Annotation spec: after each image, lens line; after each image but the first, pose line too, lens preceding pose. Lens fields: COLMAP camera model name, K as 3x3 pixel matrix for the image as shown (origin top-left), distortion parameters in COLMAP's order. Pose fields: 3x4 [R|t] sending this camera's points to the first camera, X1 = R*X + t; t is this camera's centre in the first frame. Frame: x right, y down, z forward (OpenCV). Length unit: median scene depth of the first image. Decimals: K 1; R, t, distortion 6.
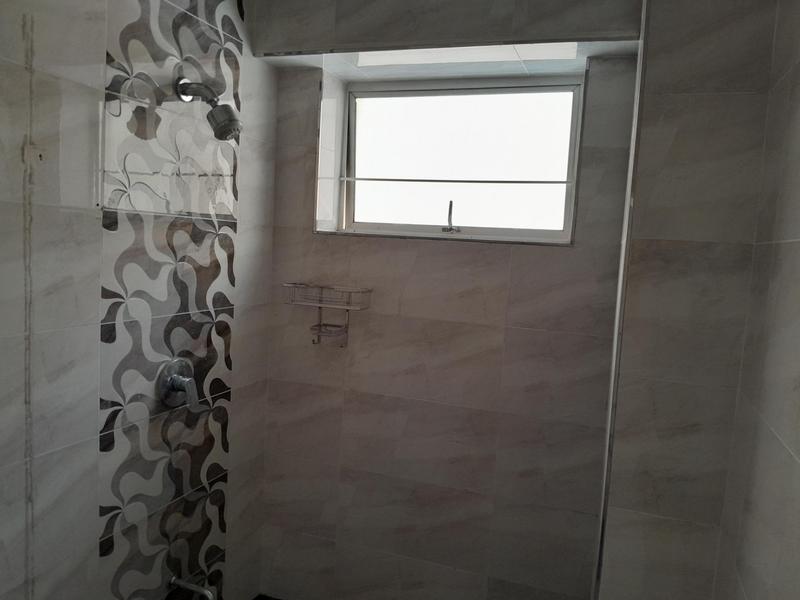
lens RADIAL K [[597.1, 0, 400.0], [0, 597.1, 300.0], [0, 0, 1]] dist [0.070638, -0.173046]
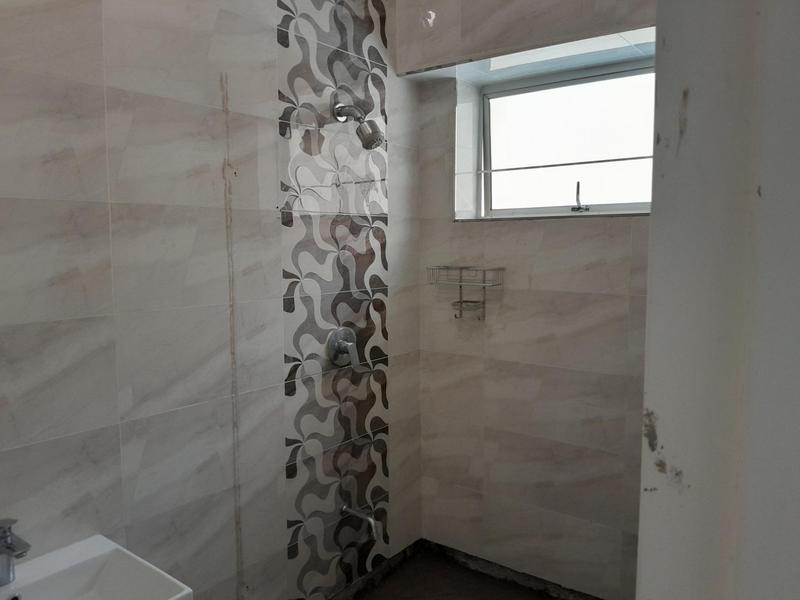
lens RADIAL K [[597.1, 0, 400.0], [0, 597.1, 300.0], [0, 0, 1]] dist [0.070638, -0.173046]
pose [[0.950618, -0.033834, -0.308515, 0.128707], [0.031939, 0.999427, -0.011193, 0.057259], [0.308717, 0.000787, 0.951154, -0.146028]]
